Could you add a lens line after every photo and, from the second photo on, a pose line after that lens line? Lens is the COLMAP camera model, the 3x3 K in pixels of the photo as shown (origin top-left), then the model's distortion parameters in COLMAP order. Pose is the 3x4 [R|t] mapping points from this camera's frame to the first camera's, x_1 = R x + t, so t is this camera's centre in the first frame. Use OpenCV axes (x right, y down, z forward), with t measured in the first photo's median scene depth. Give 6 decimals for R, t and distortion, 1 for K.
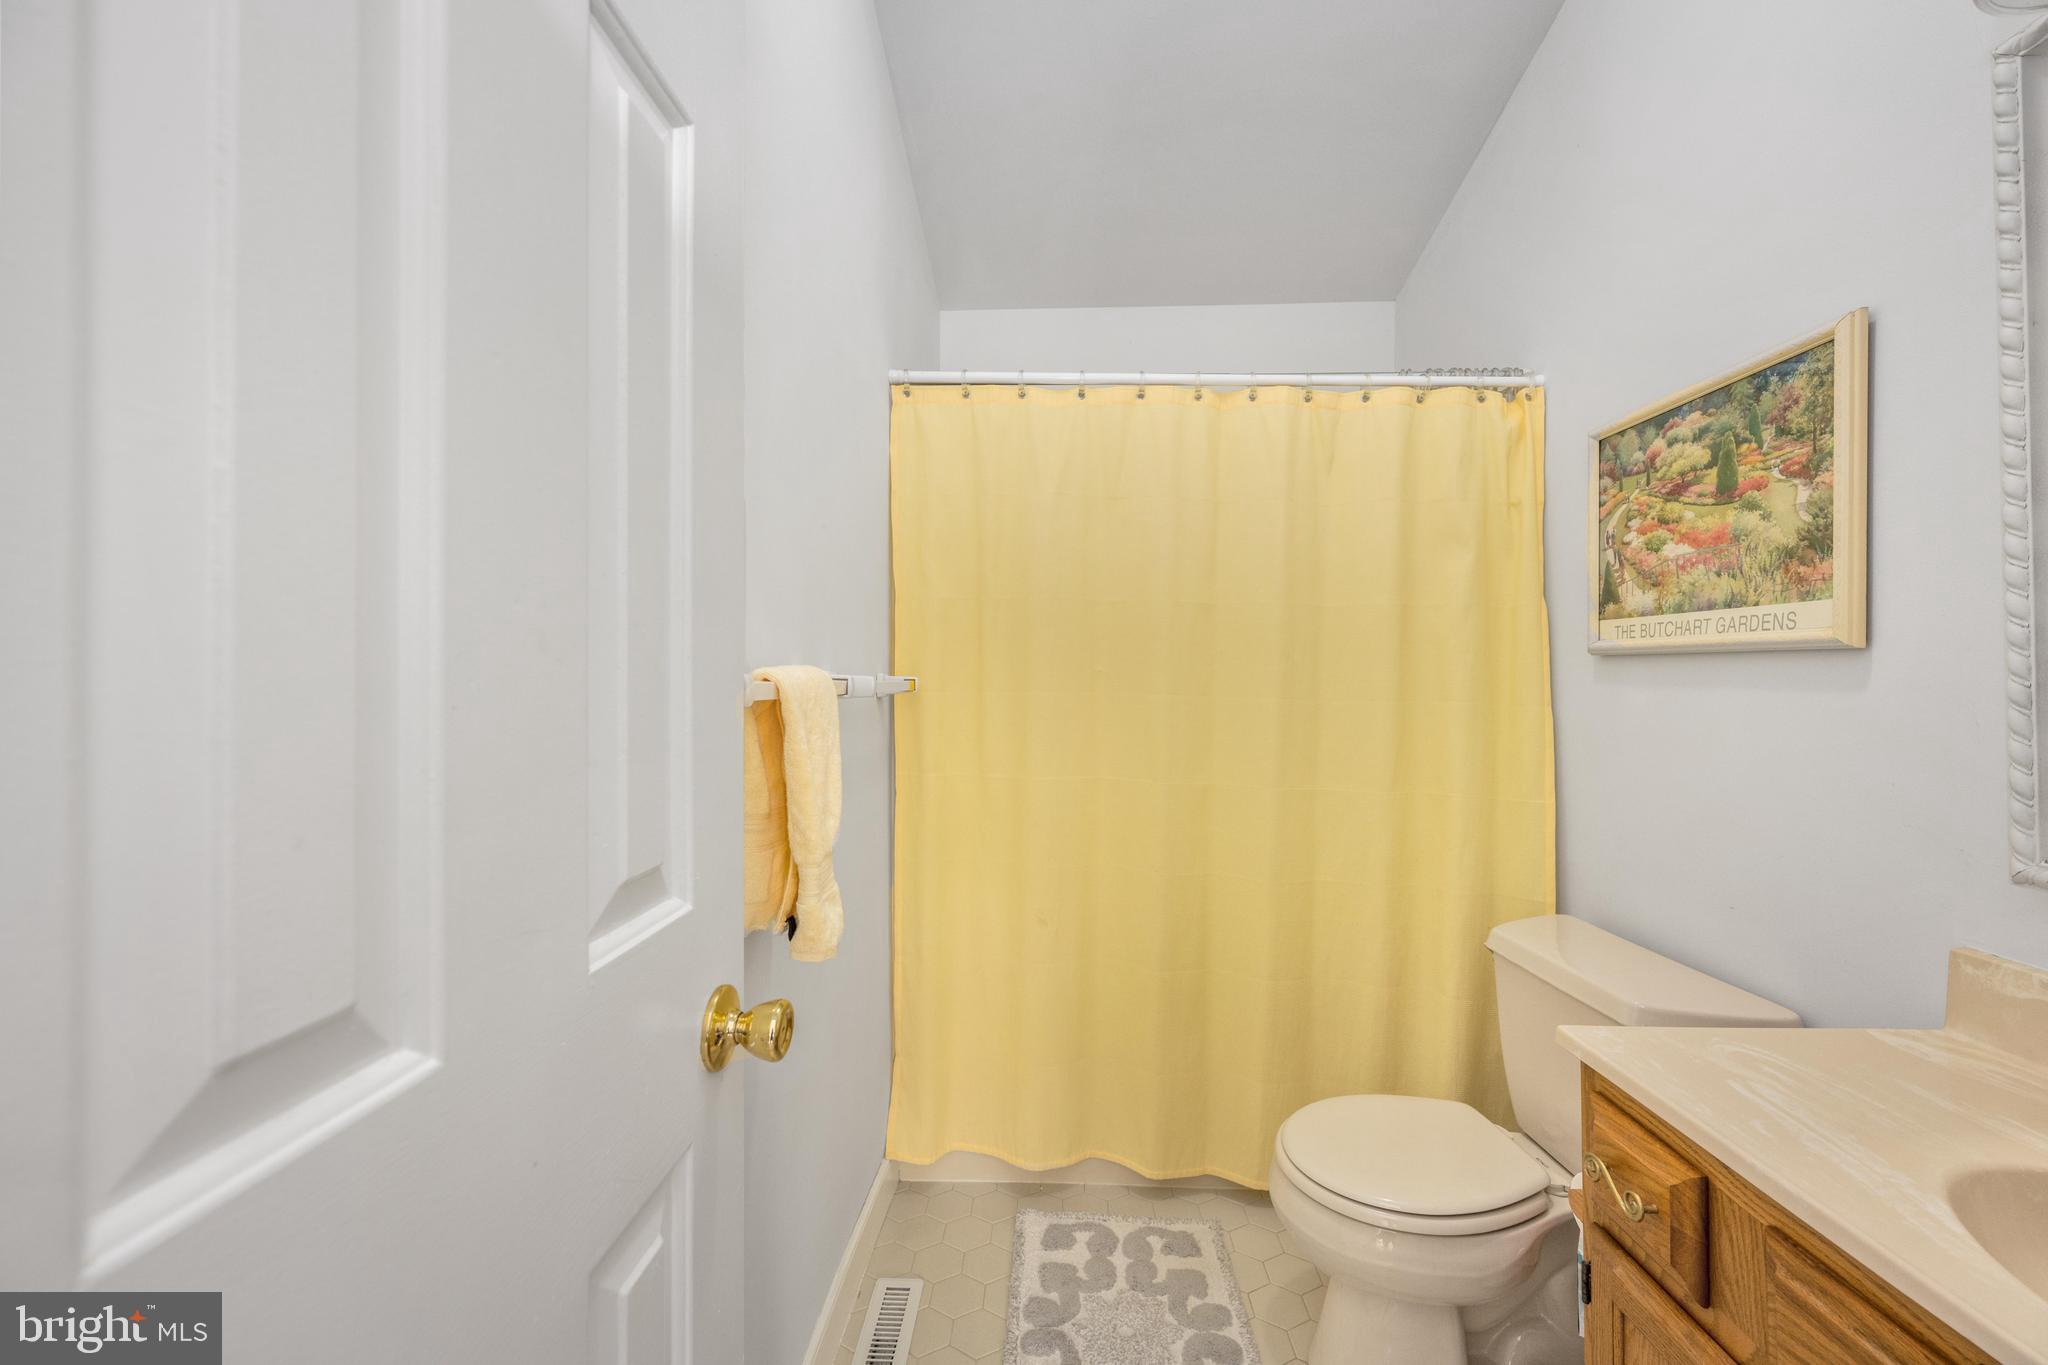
lens RADIAL K [[825.1, 0, 1024.4], [0, 825.1, 677.6], [0, 0, 1]] dist [-0.000895, 0.000002]
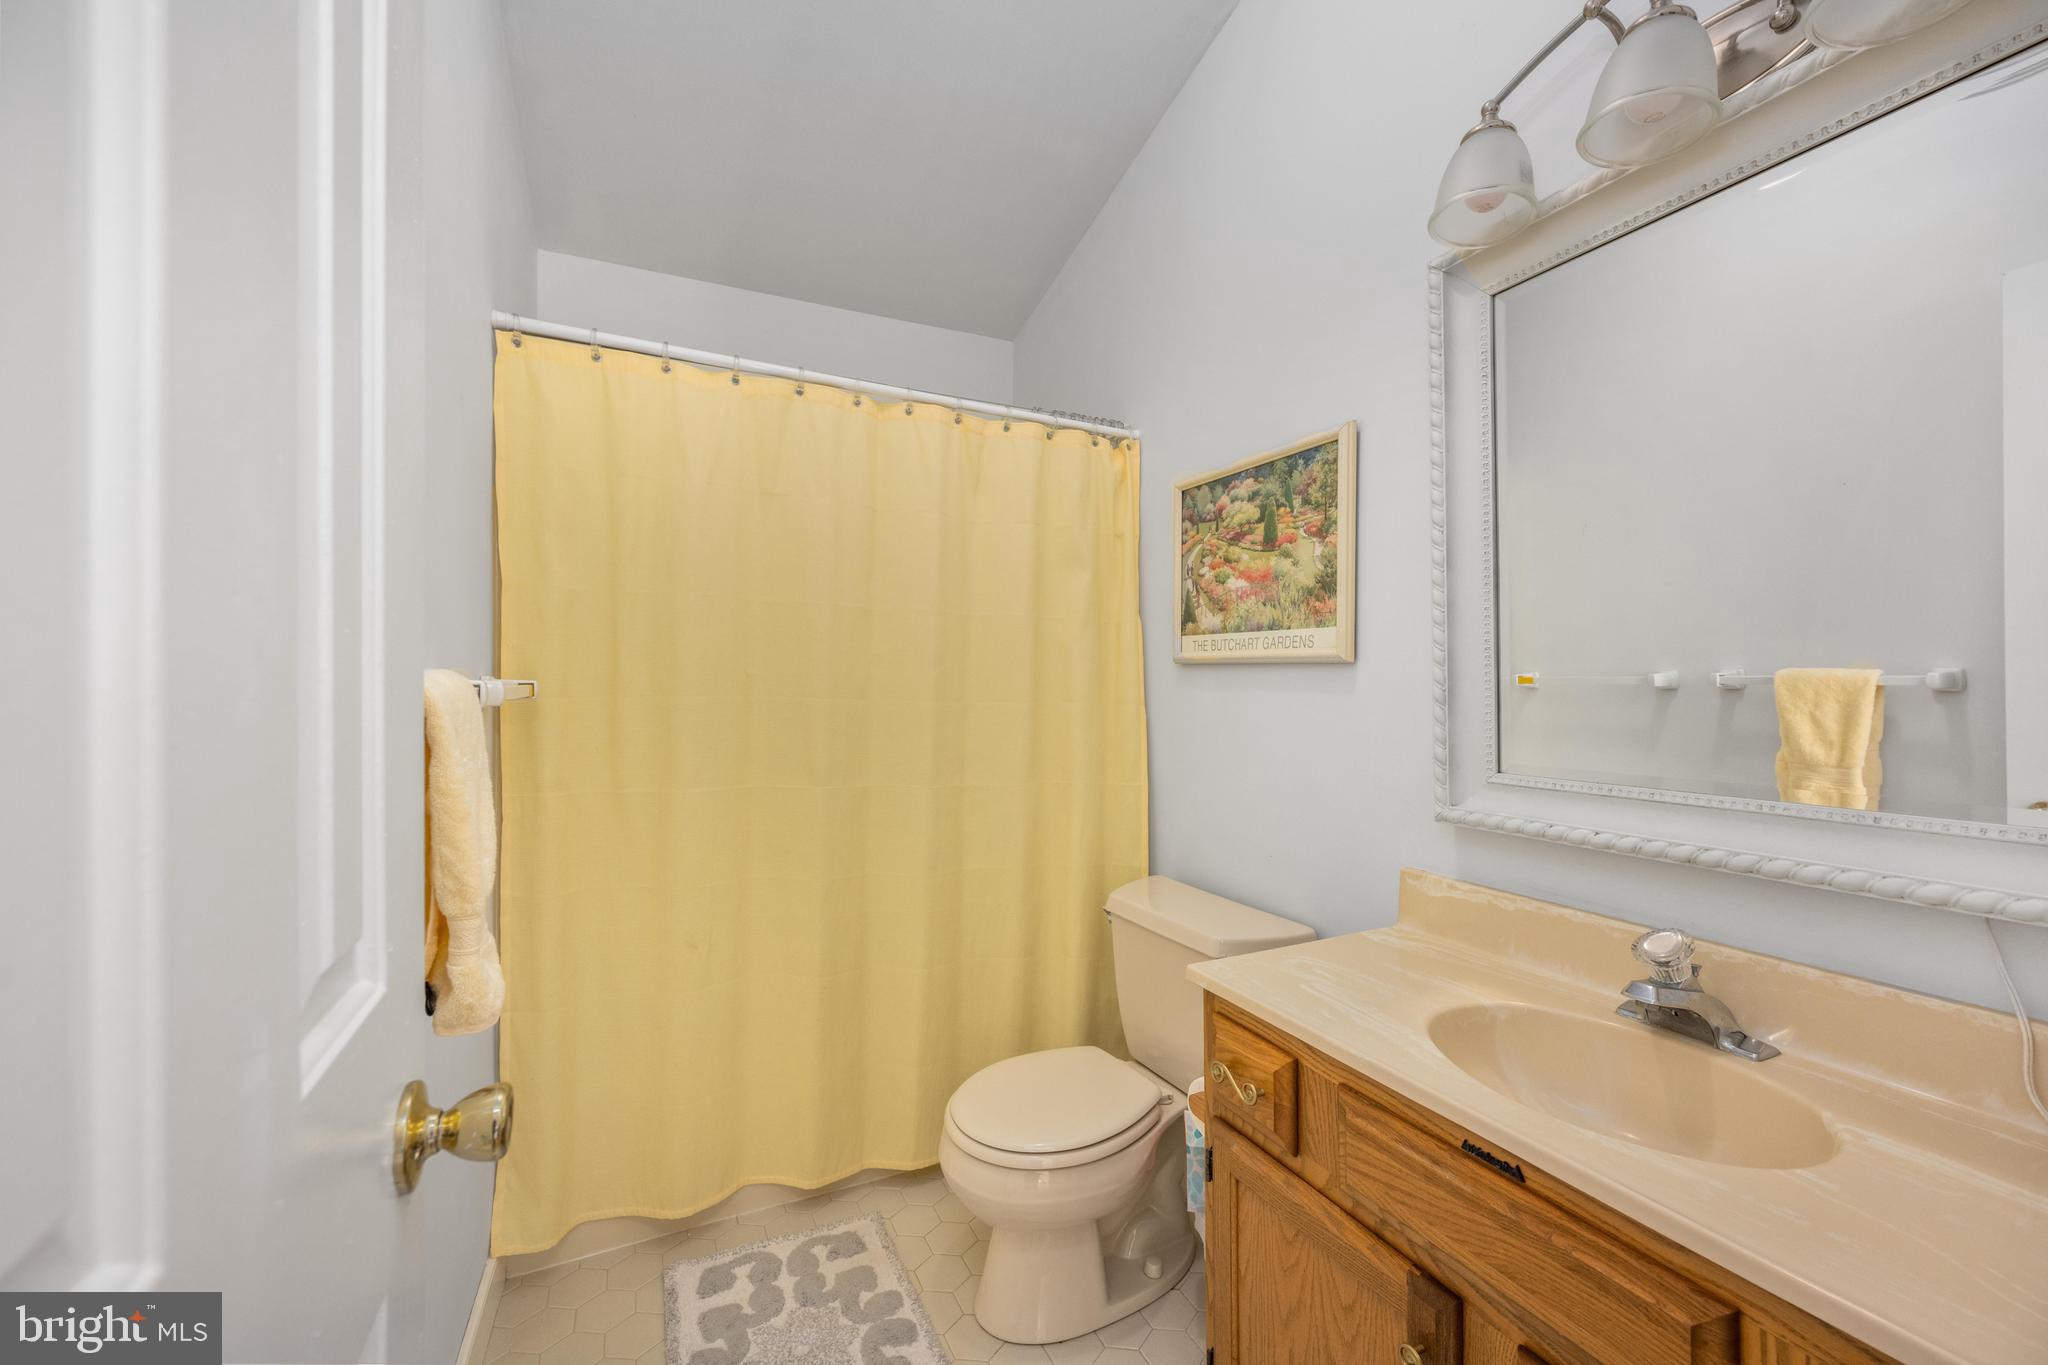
lens RADIAL K [[824.2, 0, 1023.4], [0, 824.2, 680.3], [0, 0, 1]] dist [-0.000305, -0.000369]
pose [[0.881937, 0.000894, 0.471366, -0.113141], [-0.003011, 0.999988, 0.003737, -0.007148], [-0.471357, -0.004716, 0.881930, 0.019024]]
